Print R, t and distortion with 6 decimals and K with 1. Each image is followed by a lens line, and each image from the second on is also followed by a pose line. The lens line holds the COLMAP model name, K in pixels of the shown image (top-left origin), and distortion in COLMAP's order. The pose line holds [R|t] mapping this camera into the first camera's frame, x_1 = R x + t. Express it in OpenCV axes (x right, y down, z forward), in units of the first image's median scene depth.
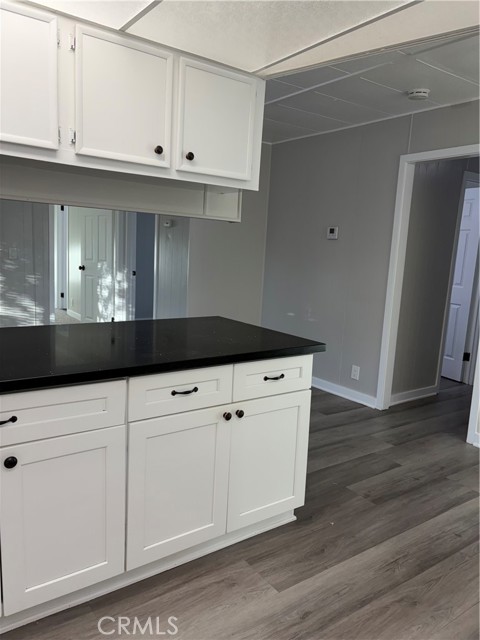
lens RADIAL K [[478.6, 0, 247.6], [0, 478.6, 321.0], [0, 0, 1]] dist [0.019134, -0.006527]
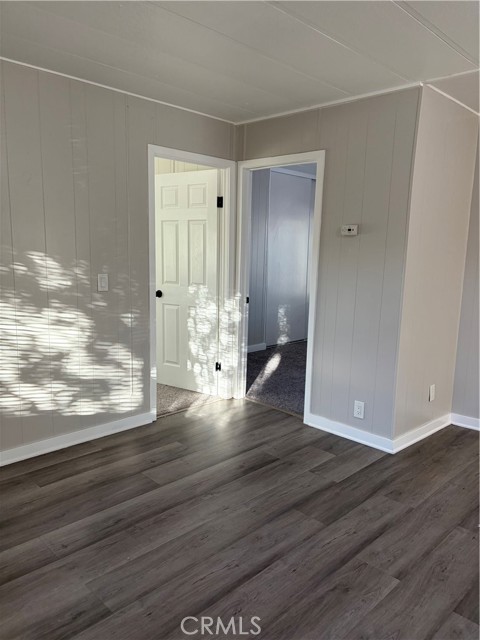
lens RADIAL K [[482.9, 0, 240.0], [0, 482.9, 320.0], [0, 0, 1]] dist [0.030392, -0.007976]
pose [[0.984354, -0.056499, 0.166901, -0.413844], [0.056004, 0.998401, 0.007676, -0.083931], [-0.167068, 0.001791, 0.985944, 0.322373]]
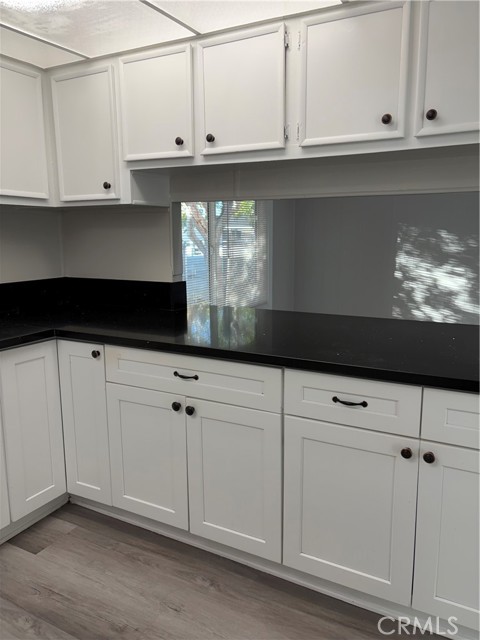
lens RADIAL K [[482.9, 0, 240.0], [0, 482.9, 320.0], [0, 0, 1]] dist [0.030392, -0.007976]
pose [[0.430326, 0.109142, -0.896051, 0.169146], [-0.115036, 0.991200, 0.065486, -0.009796], [0.895313, 0.074898, 0.439095, 0.136743]]
